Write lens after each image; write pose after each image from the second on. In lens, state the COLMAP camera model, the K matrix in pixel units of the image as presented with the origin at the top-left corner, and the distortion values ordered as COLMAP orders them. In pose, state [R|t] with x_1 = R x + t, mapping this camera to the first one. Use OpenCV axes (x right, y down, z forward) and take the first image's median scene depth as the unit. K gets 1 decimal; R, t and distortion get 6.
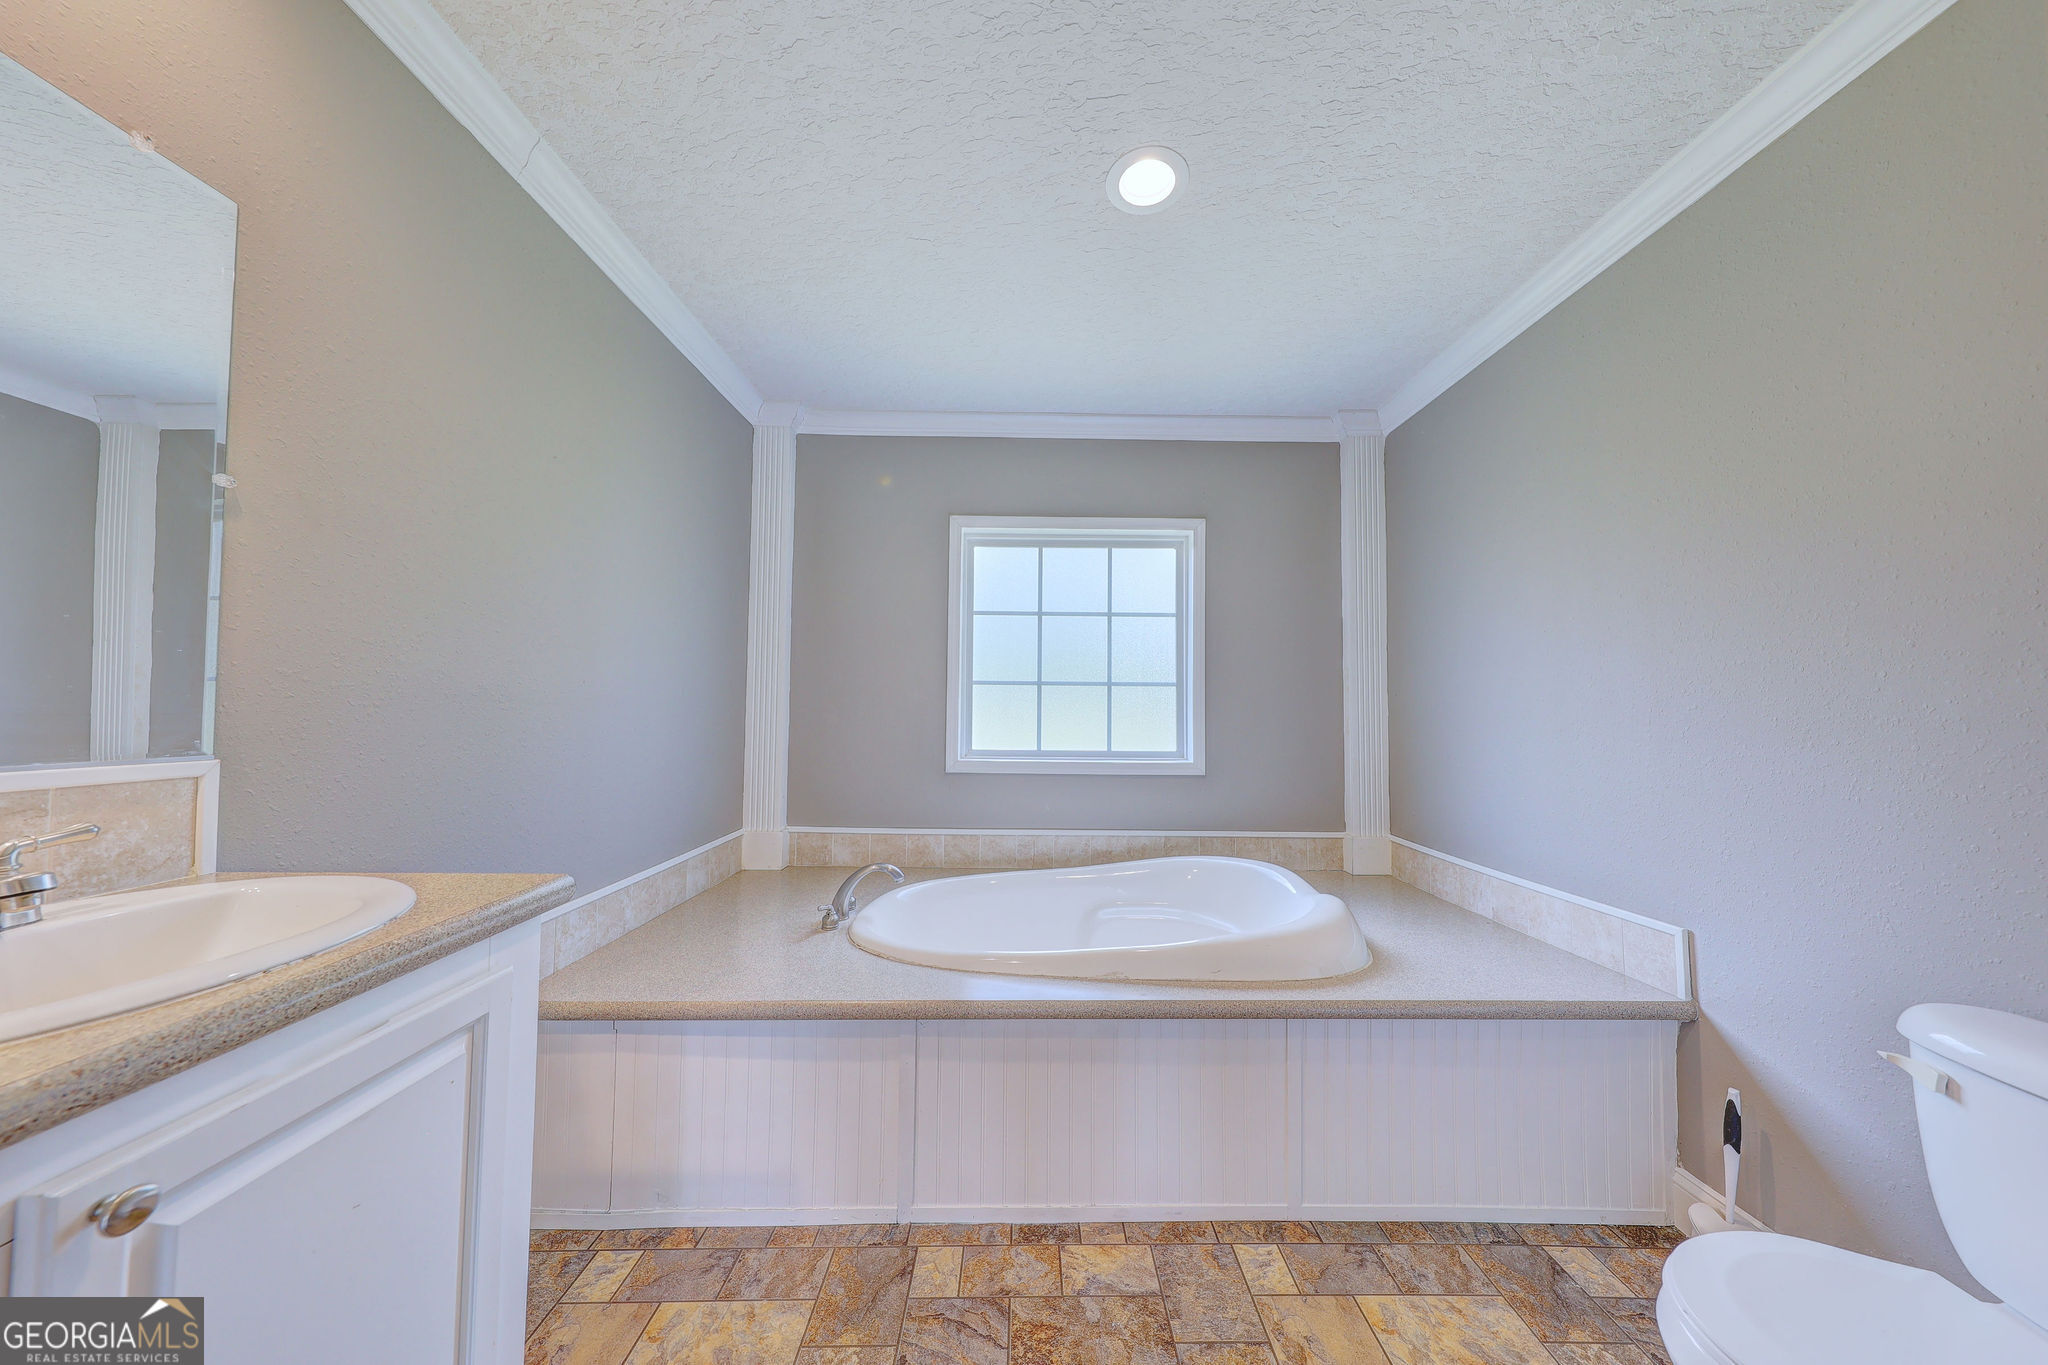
lens RADIAL K [[651.6, 0, 1037.4], [0, 651.6, 688.3], [0, 0, 1]] dist [0.006730, -0.000115]
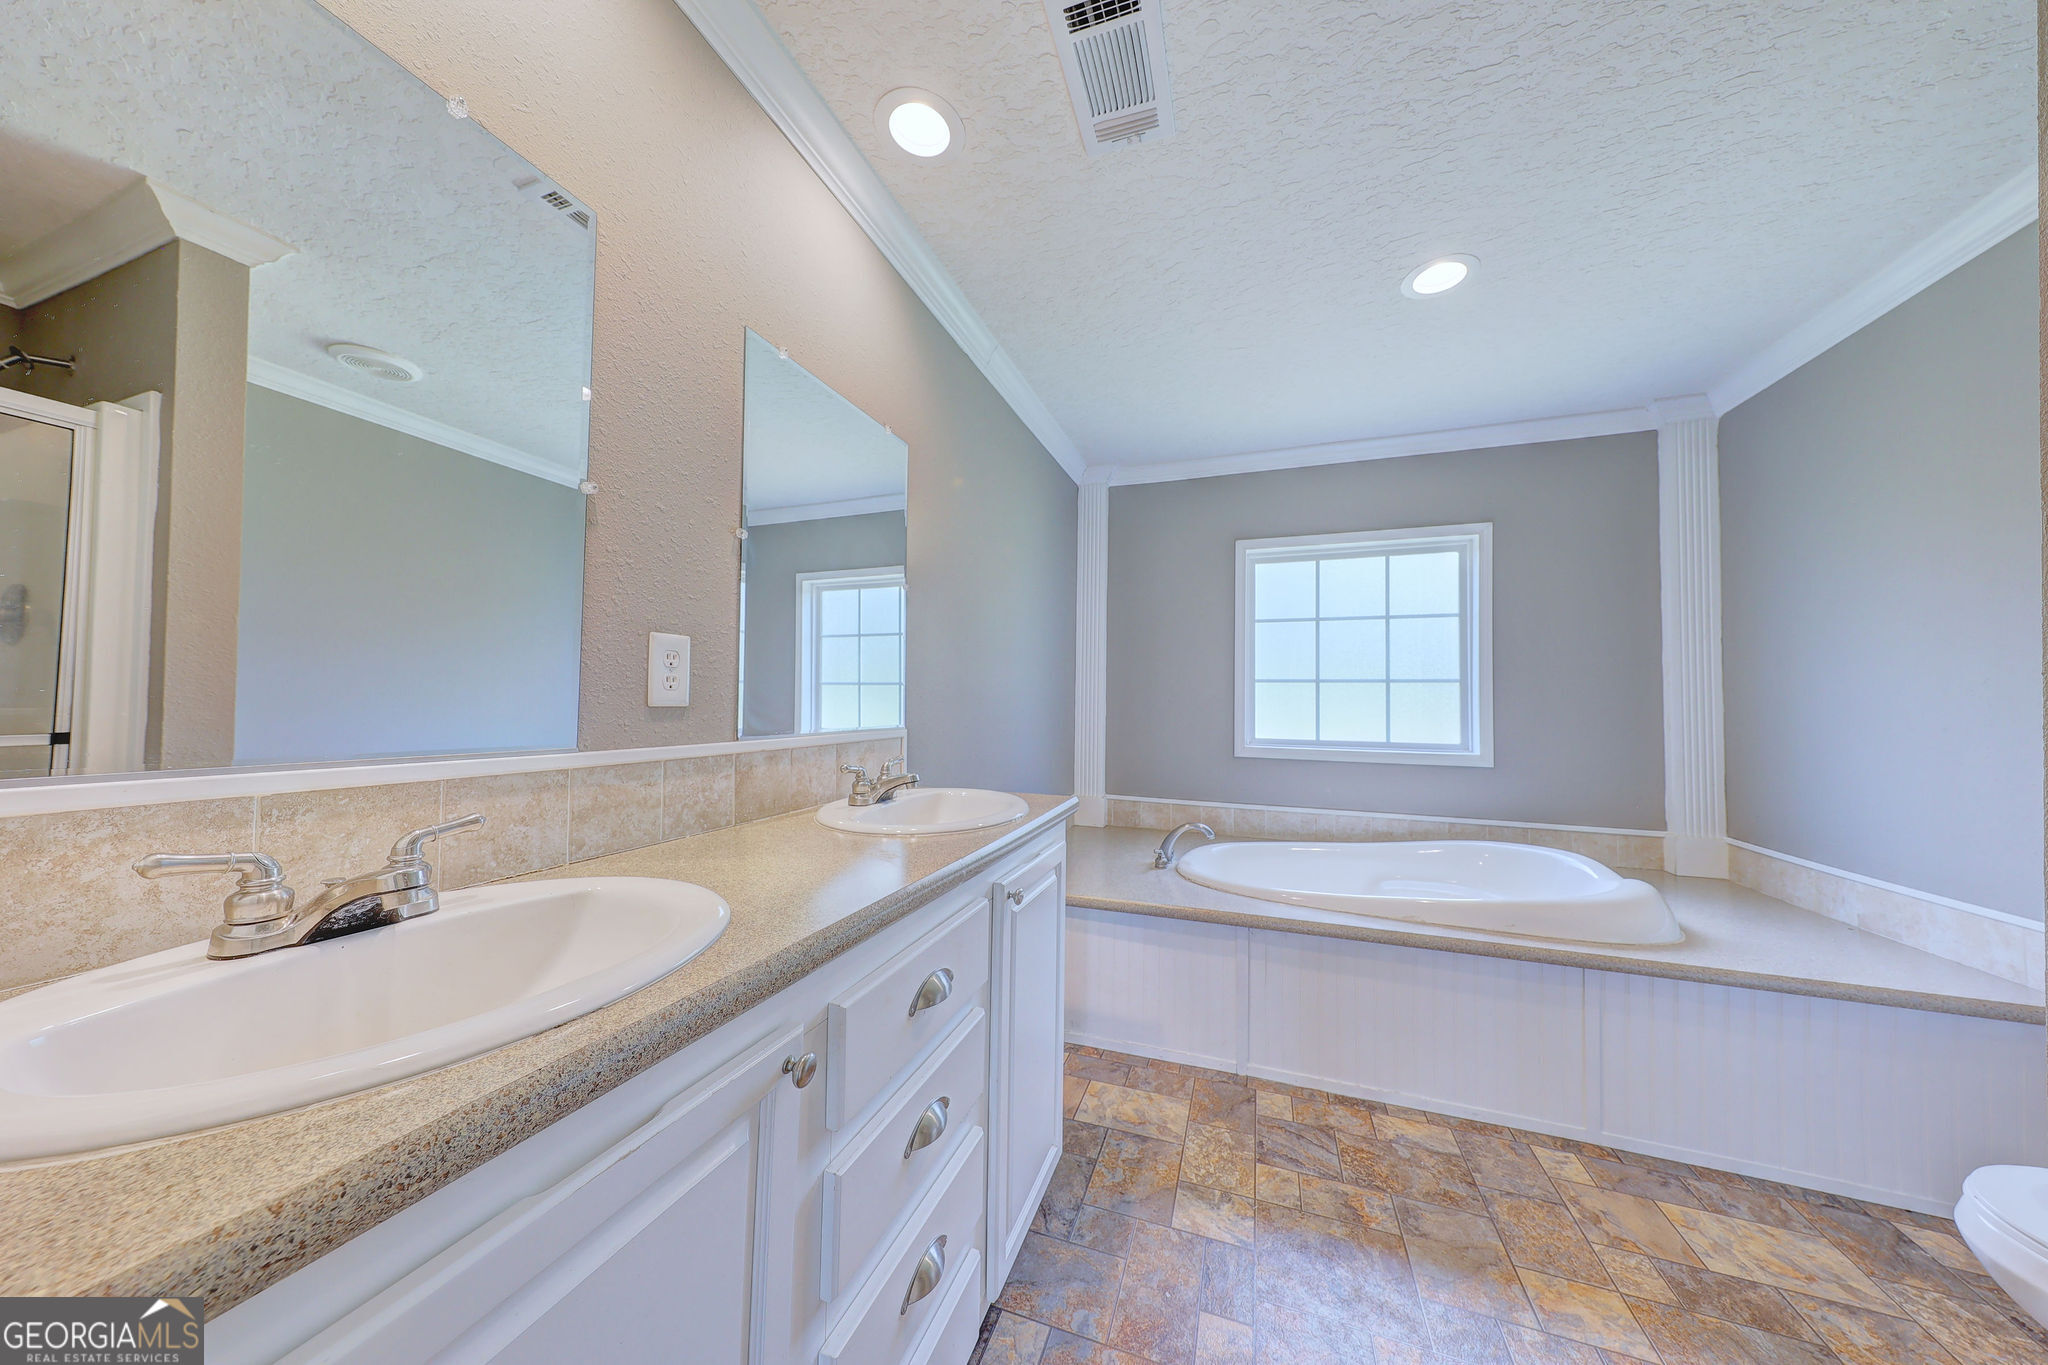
lens RADIAL K [[651.6, 0, 1027.5], [0, 651.6, 683.1], [0, 0, 1]] dist [0.006730, -0.000115]
pose [[0.936721, -0.007278, -0.350000, -0.121984], [0.008634, 0.999960, 0.002315, -0.017309], [0.349969, -0.005191, 0.936747, -0.397640]]
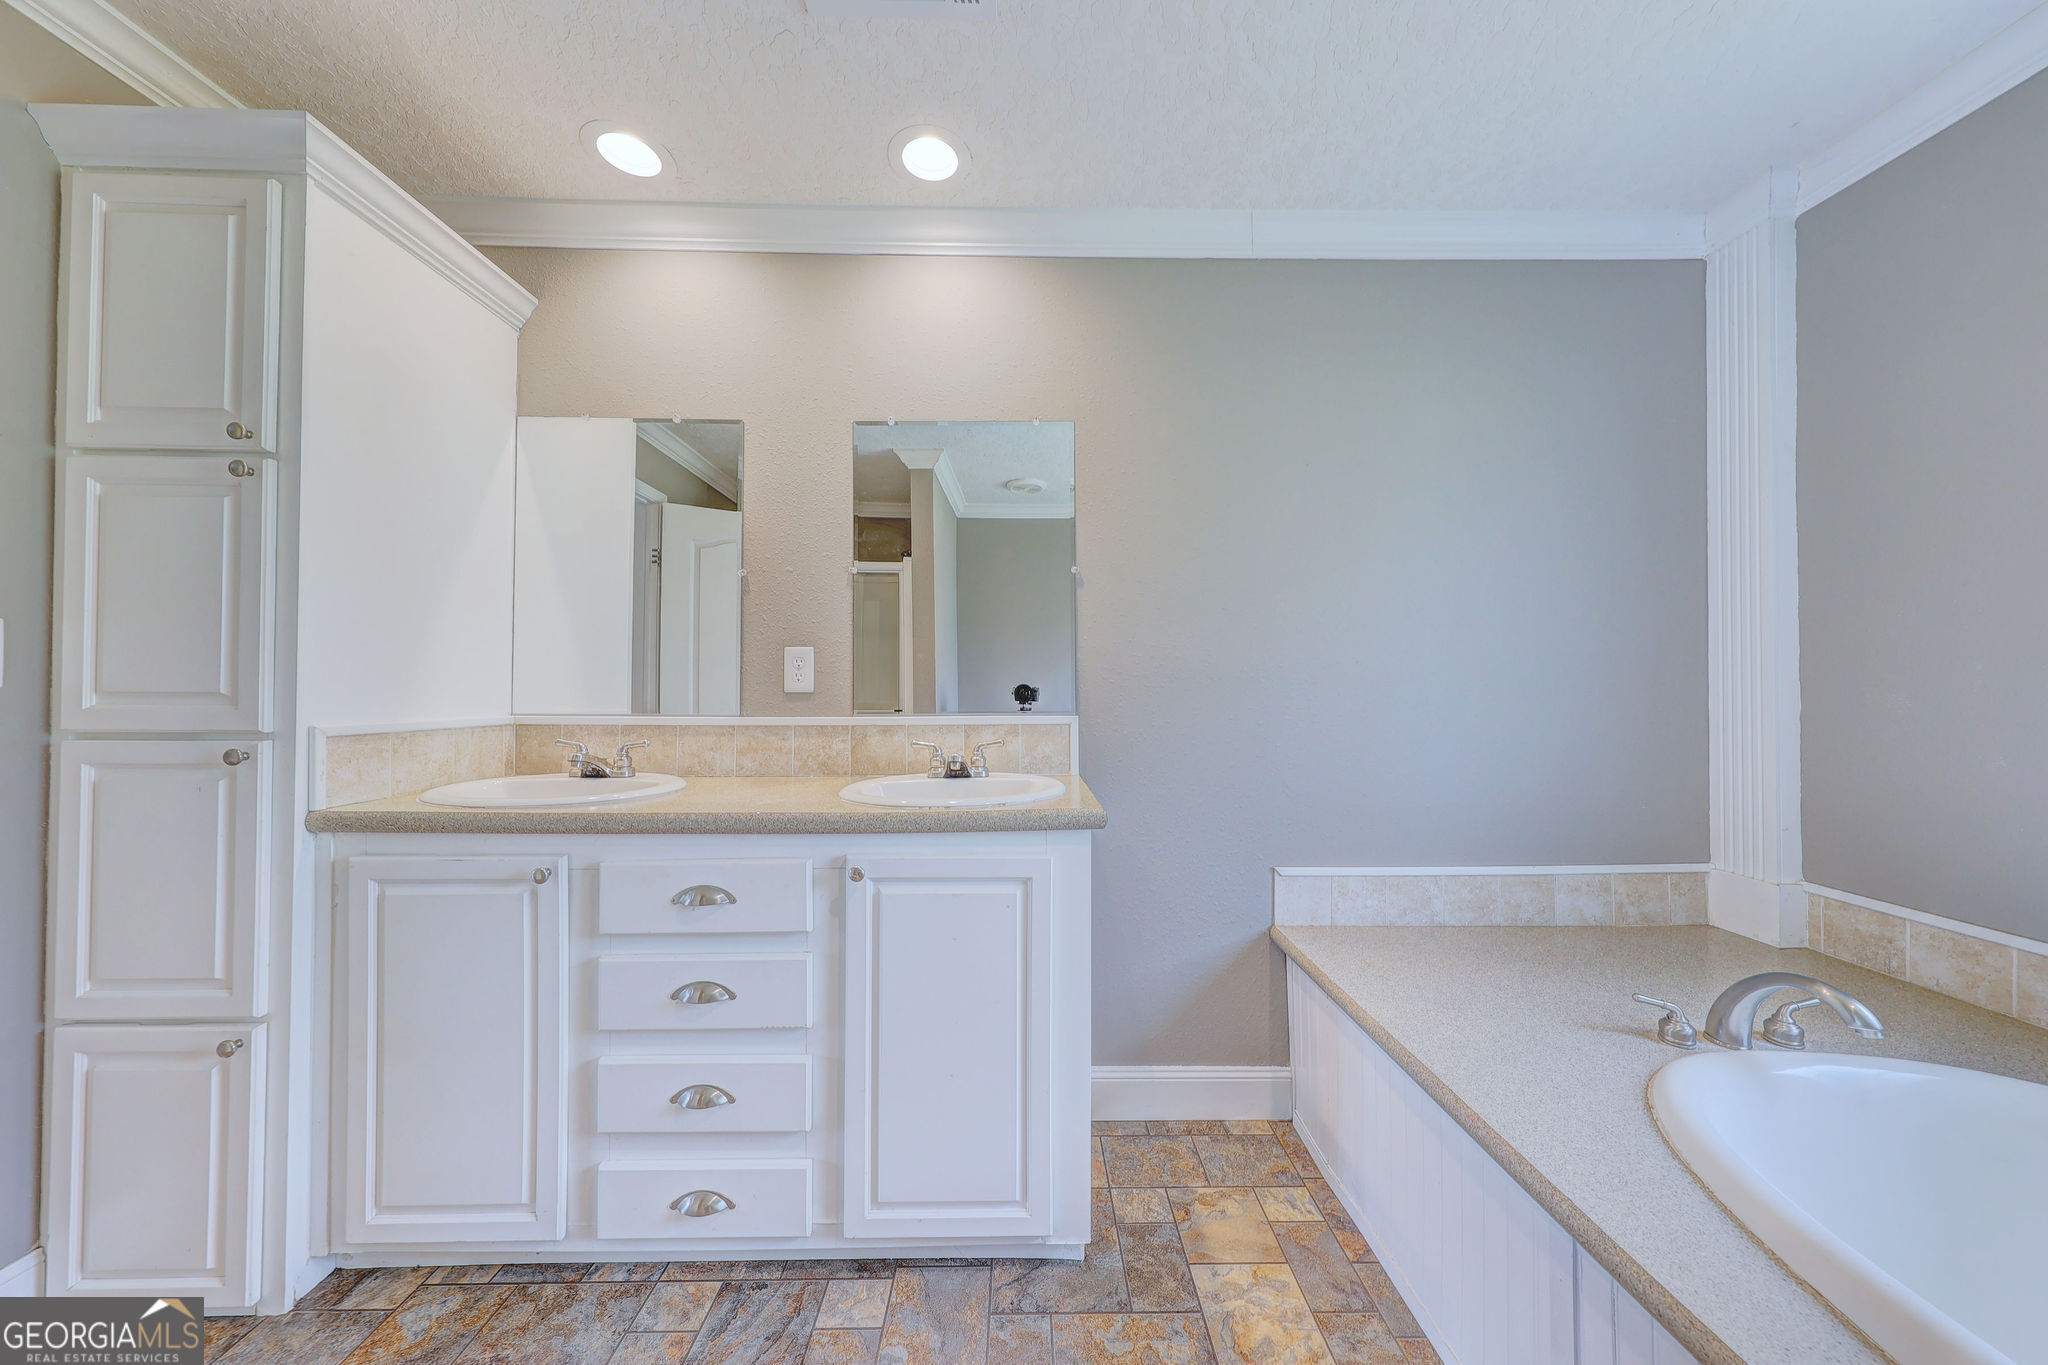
lens RADIAL K [[651.6, 0, 1055.8], [0, 651.6, 683.6], [0, 0, 1]] dist [0.006730, -0.000115]
pose [[0.001935, -0.016907, -0.999855, 0.411961], [0.037204, 0.999166, -0.016824, 0.027833], [0.999306, -0.037166, 0.002562, 0.594644]]
